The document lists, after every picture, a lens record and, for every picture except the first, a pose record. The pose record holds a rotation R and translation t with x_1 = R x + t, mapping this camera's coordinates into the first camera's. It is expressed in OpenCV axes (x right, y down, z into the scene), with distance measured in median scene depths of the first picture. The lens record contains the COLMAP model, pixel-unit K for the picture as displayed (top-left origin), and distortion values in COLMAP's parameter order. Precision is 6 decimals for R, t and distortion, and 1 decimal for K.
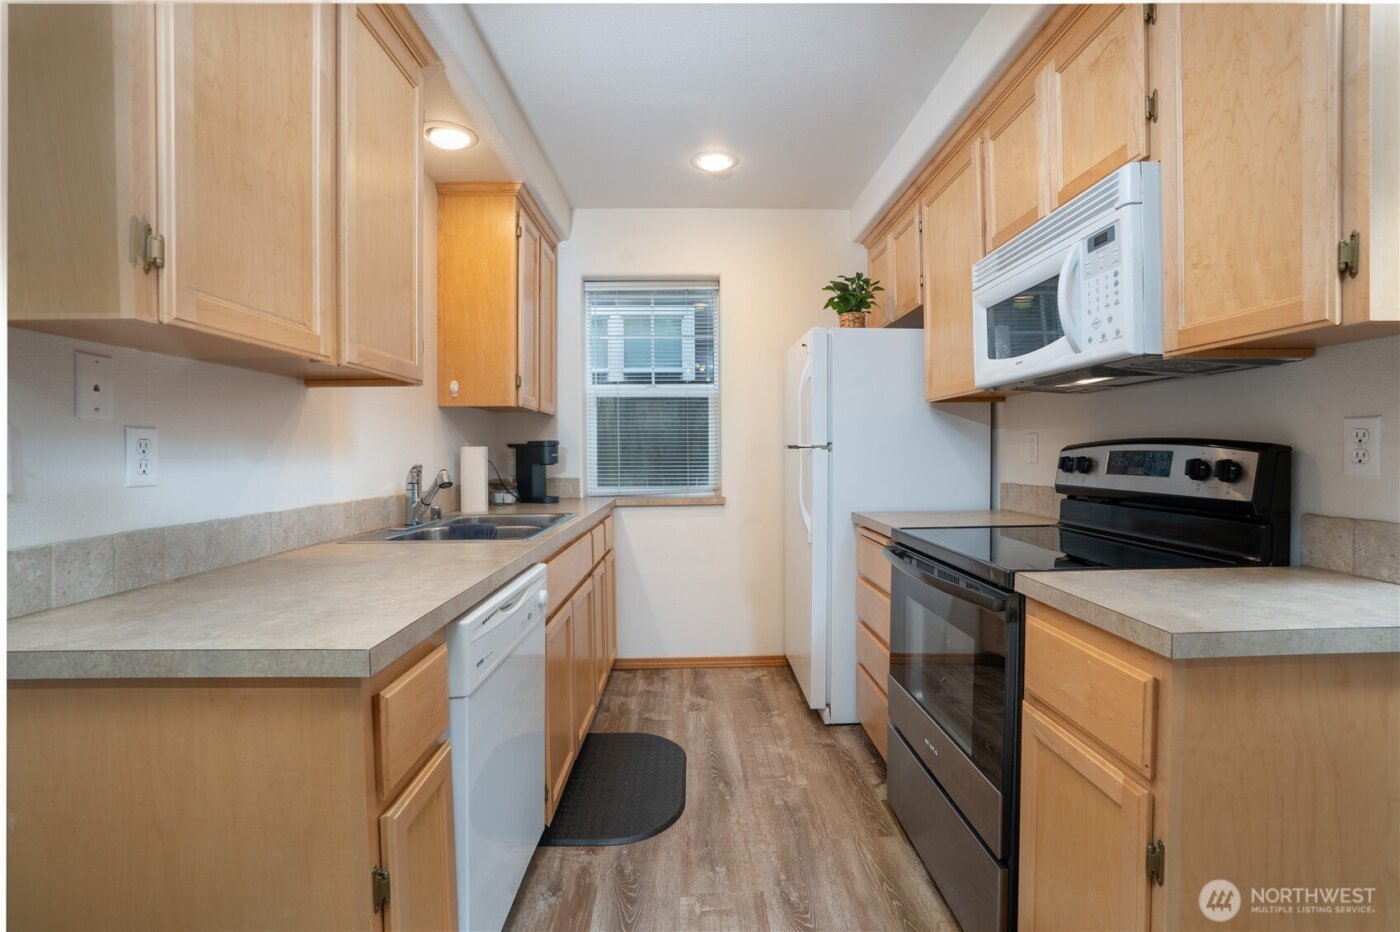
lens RADIAL K [[647.3, 0, 708.2], [0, 647.3, 461.9], [0, 0, 1]] dist [-0.070339, 0.030370]
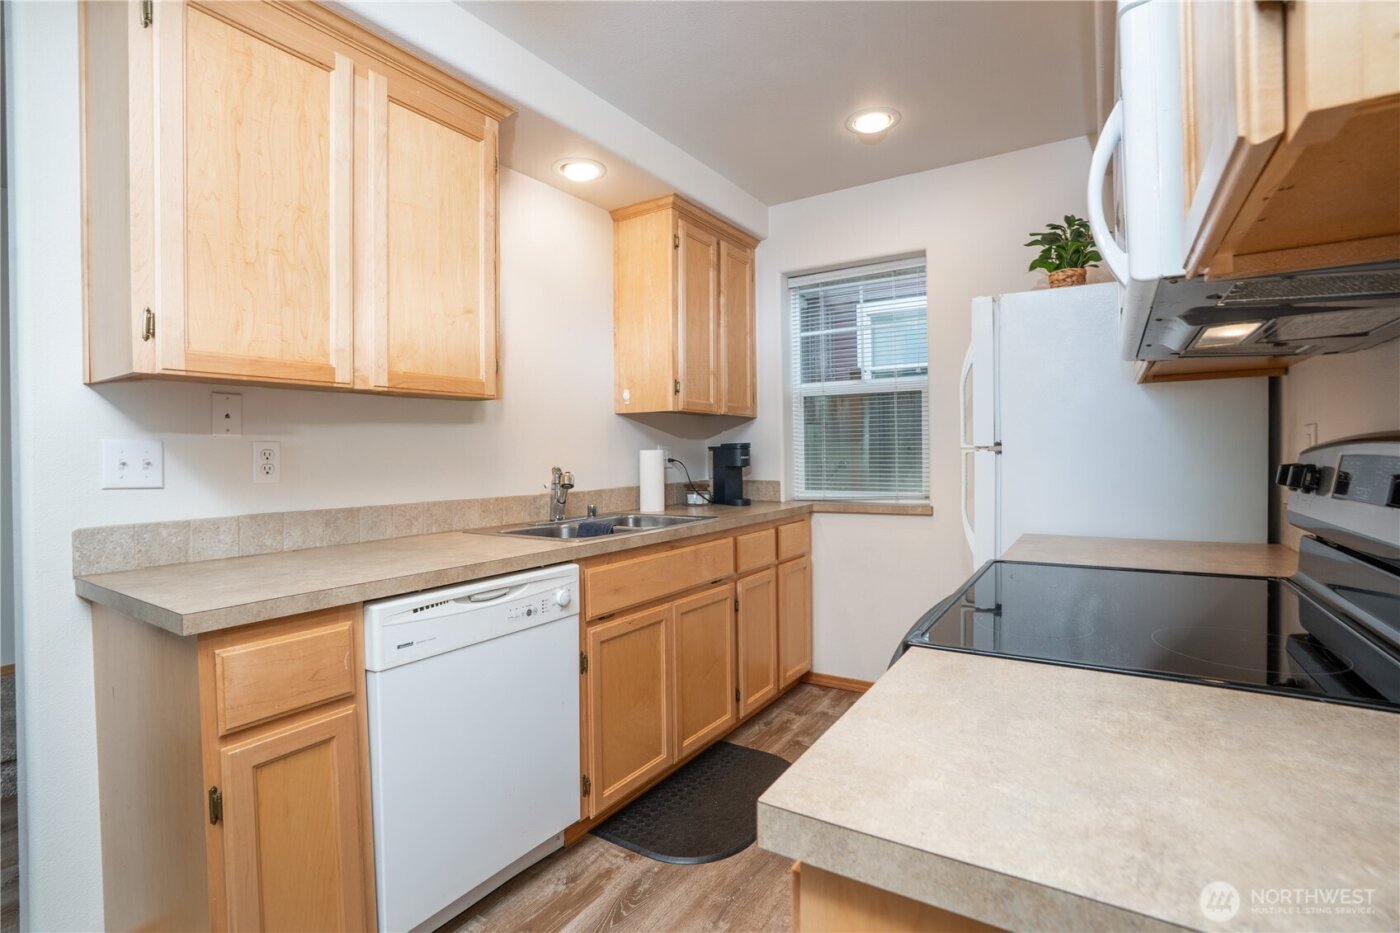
lens RADIAL K [[647.3, 0, 708.2], [0, 647.3, 462.4], [0, 0, 1]] dist [-0.070339, 0.030370]
pose [[0.829026, 0.004389, -0.559193, 0.324043], [-0.003532, 0.999990, 0.002613, -0.006591], [0.559199, -0.000192, 0.829033, 0.165897]]
